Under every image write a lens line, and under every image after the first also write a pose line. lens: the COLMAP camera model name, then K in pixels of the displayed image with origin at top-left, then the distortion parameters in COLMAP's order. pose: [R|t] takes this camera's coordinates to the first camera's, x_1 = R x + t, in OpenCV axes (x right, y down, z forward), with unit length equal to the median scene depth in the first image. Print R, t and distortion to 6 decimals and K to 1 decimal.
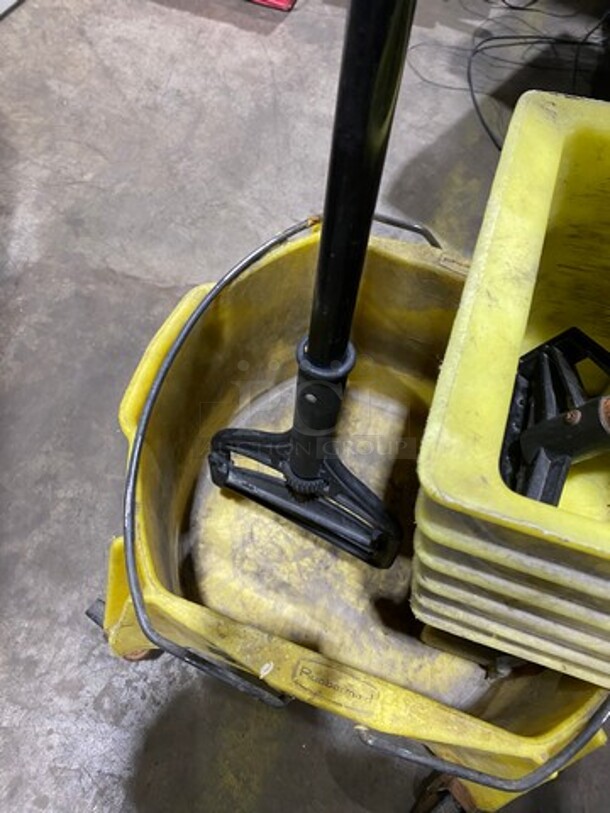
lens RADIAL K [[640.4, 0, 305.0], [0, 640.4, 406.5], [0, 0, 1]] dist [0.002215, -0.004204]
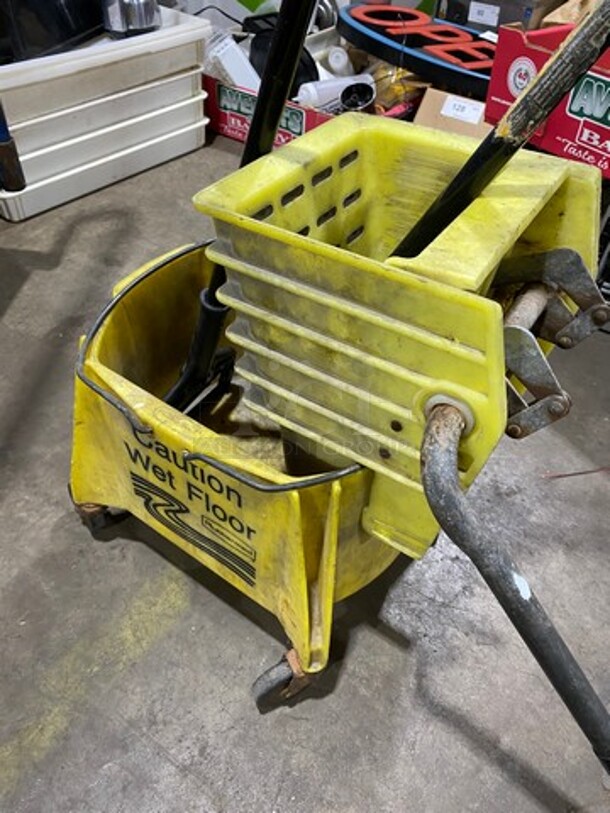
lens RADIAL K [[638.6, 0, 306.4], [0, 638.6, 397.3], [0, 0, 1]] dist [-0.000562, -0.003697]
pose [[0.967754, 0.164850, -0.190462, 0.351830], [-0.217296, 0.928795, -0.300202, 0.427079], [0.127412, 0.331909, 0.934667, -0.239045]]
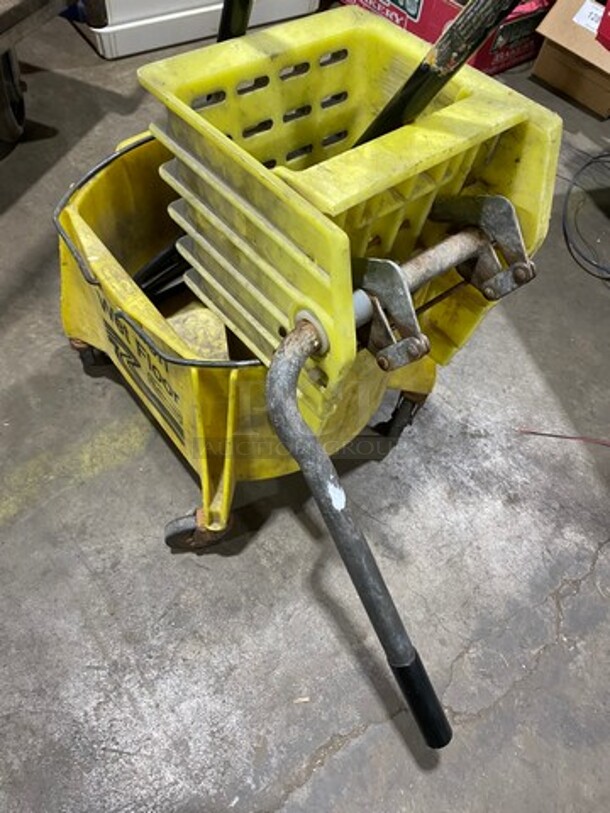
lens RADIAL K [[640.4, 0, 305.0], [0, 640.4, 406.5], [0, 0, 1]] dist [0.002215, -0.004204]
pose [[0.851659, 0.440069, -0.284635, 0.610820], [-0.479135, 0.873848, -0.082584, 0.346791], [0.212384, 0.206712, 0.955072, -0.256532]]
